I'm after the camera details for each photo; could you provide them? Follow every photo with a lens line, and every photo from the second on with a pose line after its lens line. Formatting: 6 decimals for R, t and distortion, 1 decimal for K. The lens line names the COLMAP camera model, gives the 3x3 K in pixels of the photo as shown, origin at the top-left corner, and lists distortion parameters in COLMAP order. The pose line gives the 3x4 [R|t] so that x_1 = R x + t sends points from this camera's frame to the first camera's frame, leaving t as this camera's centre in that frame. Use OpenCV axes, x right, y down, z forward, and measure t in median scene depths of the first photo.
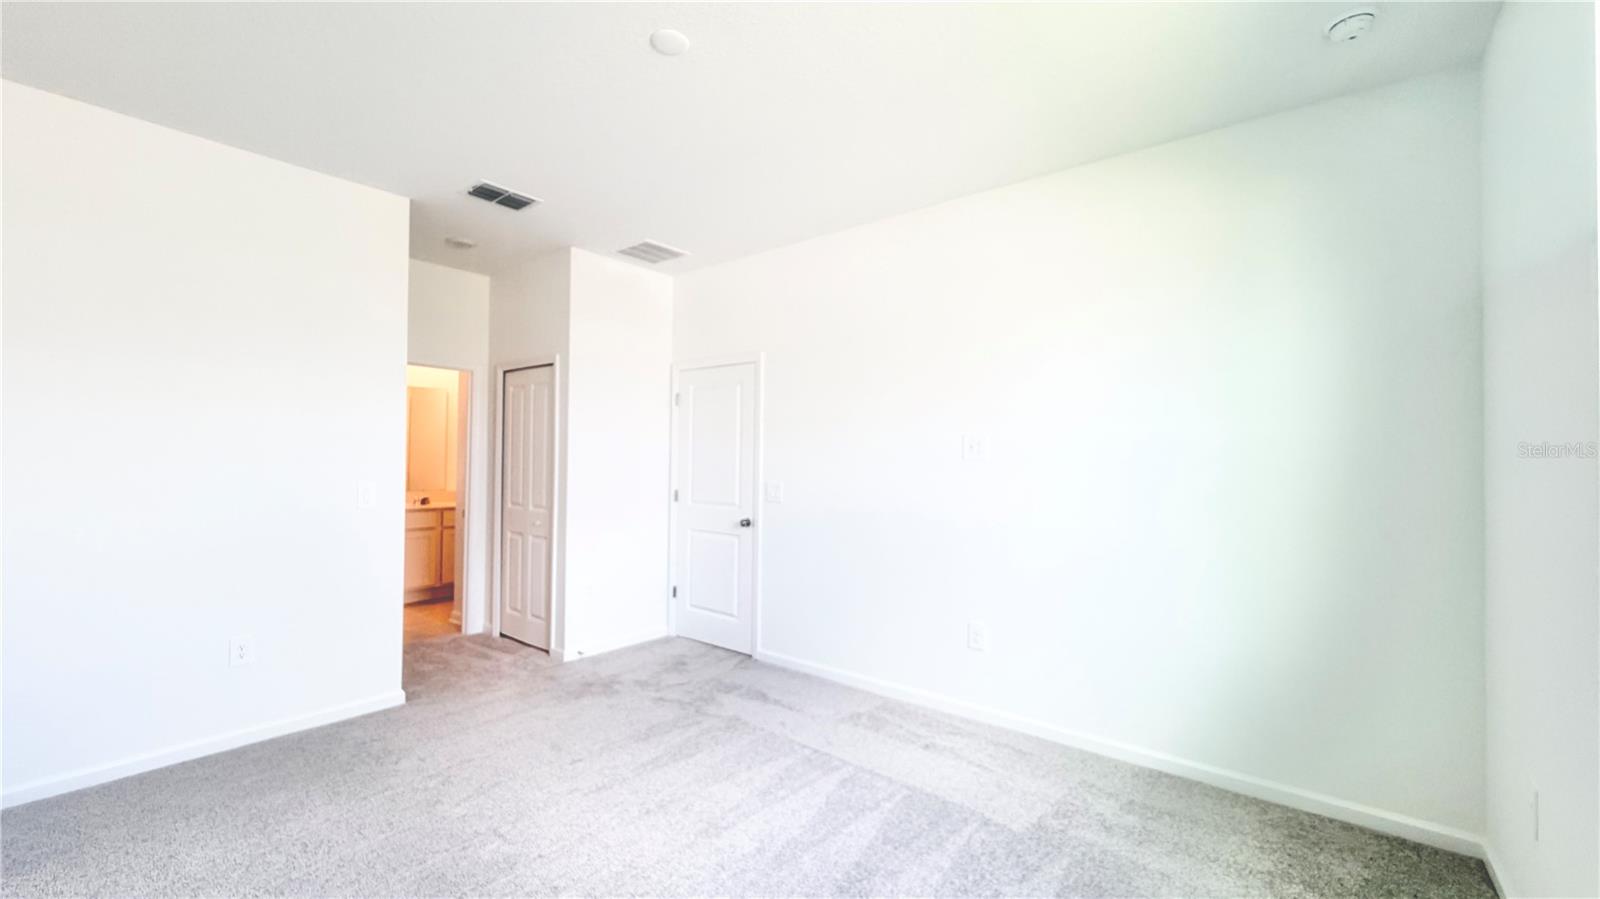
lens RADIAL K [[642.2, 0, 799.5], [0, 642.2, 452.9], [0, 0, 1]] dist [-0.000668, 0.000986]
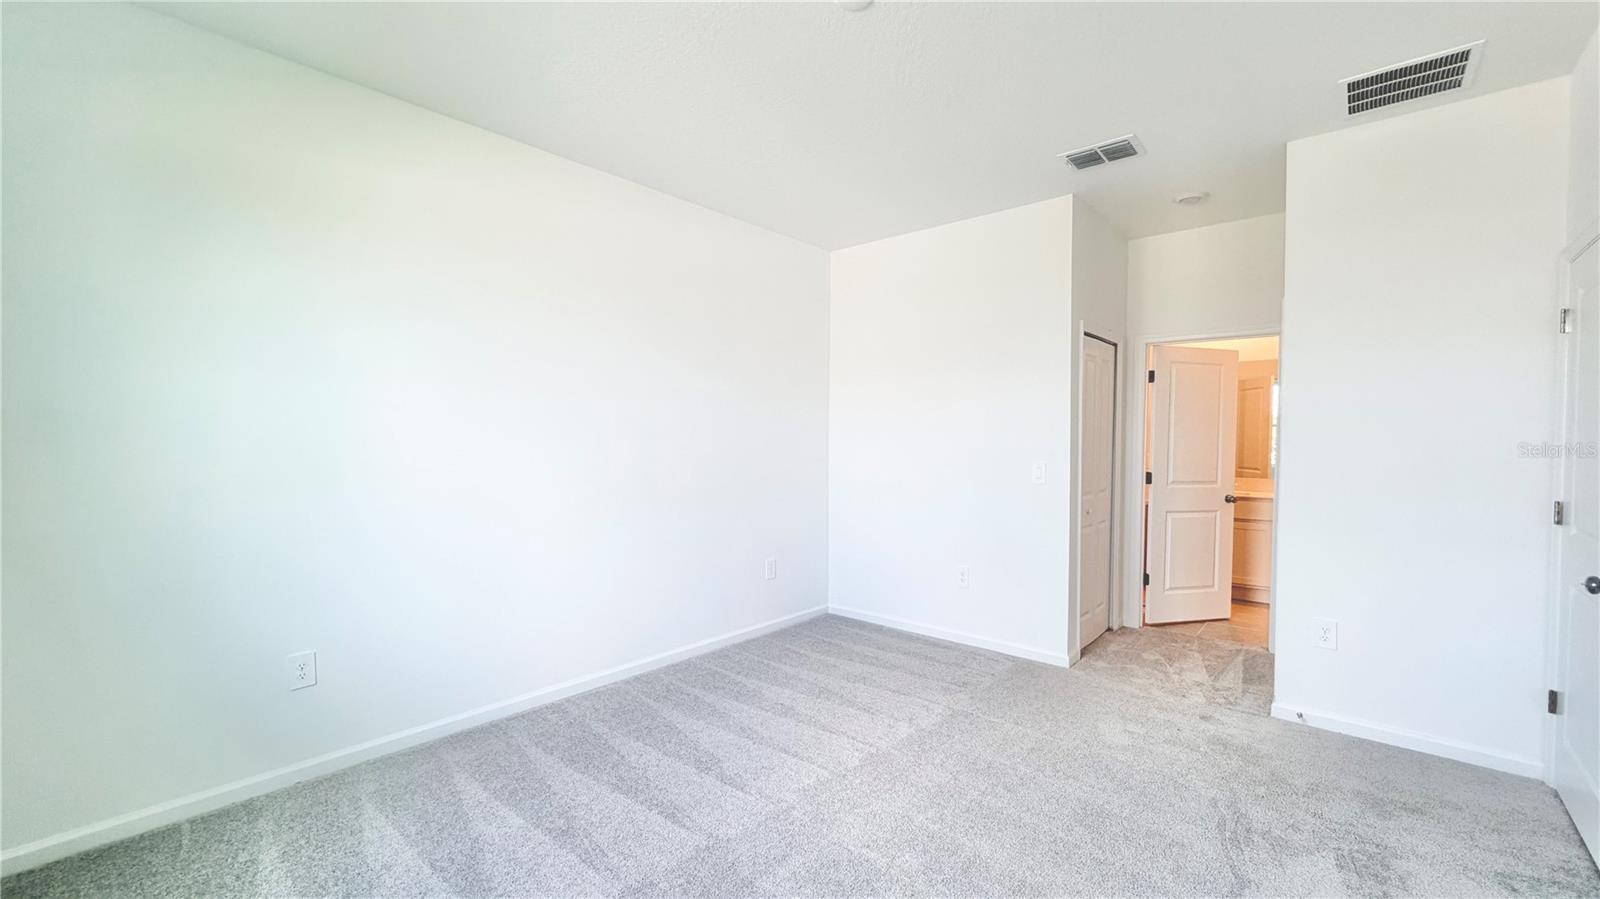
lens RADIAL K [[642.2, 0, 799.7], [0, 642.2, 449.6], [0, 0, 1]] dist [-0.000668, 0.000986]
pose [[-0.048230, 0.007310, -0.998809, 0.388819], [0.006463, 0.999955, 0.007006, 0.011941], [0.998815, -0.006117, -0.048275, 0.494743]]
